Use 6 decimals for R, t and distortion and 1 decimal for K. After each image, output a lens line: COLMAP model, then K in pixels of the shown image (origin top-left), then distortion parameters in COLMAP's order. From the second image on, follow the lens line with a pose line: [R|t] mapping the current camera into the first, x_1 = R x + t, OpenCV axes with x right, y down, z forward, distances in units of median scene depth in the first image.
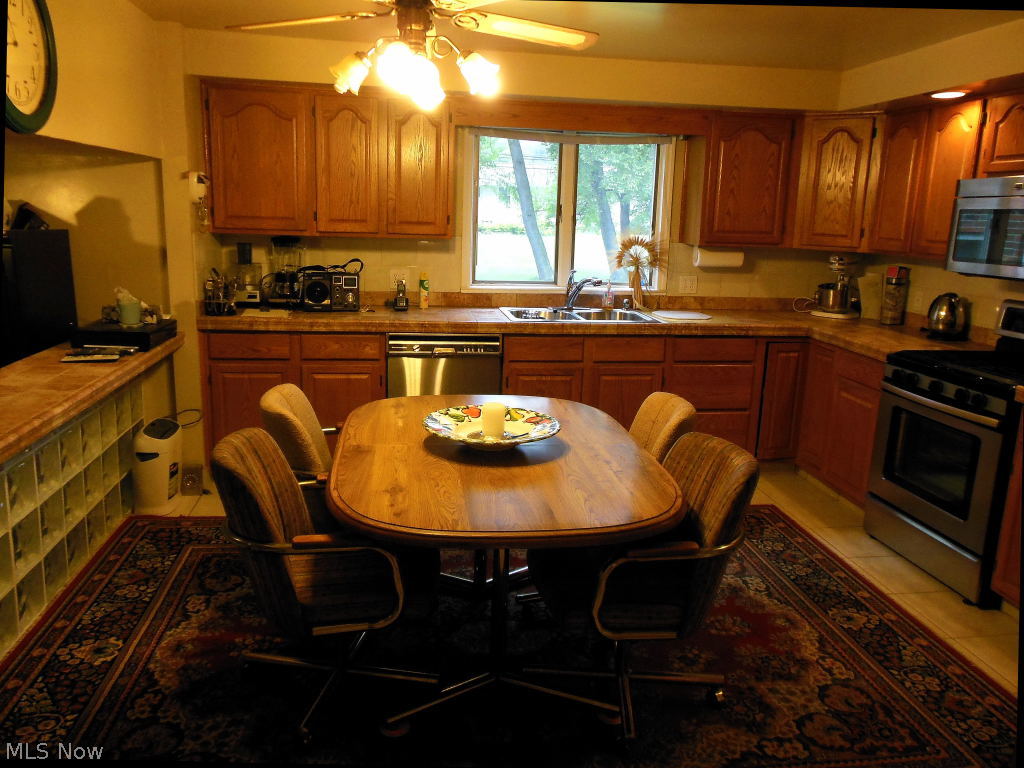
lens RADIAL K [[782.5, 0, 510.4], [0, 782.5, 364.9], [0, 0, 1]] dist [-0.011096, 0.047477]
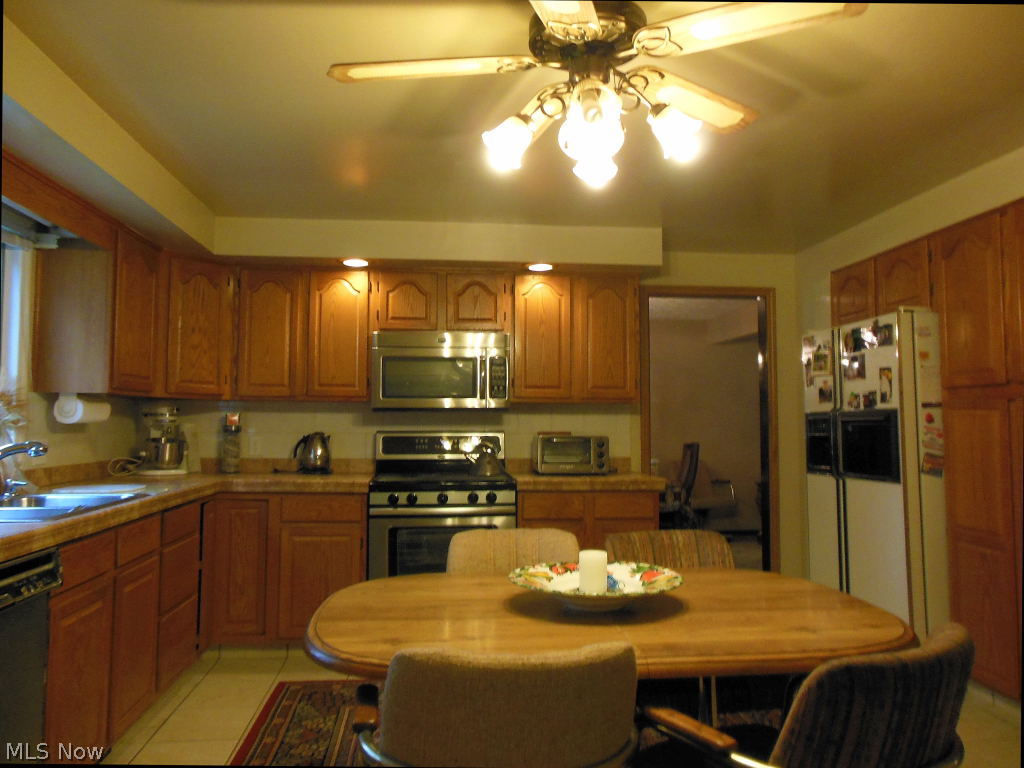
lens RADIAL K [[782.5, 0, 510.4], [0, 782.5, 364.9], [0, 0, 1]] dist [-0.011096, 0.047477]
pose [[0.048783, 0.042913, 0.997887, -0.532602], [0.190565, 0.980324, -0.051474, -0.073781], [-0.980462, 0.192673, 0.039646, 0.653385]]
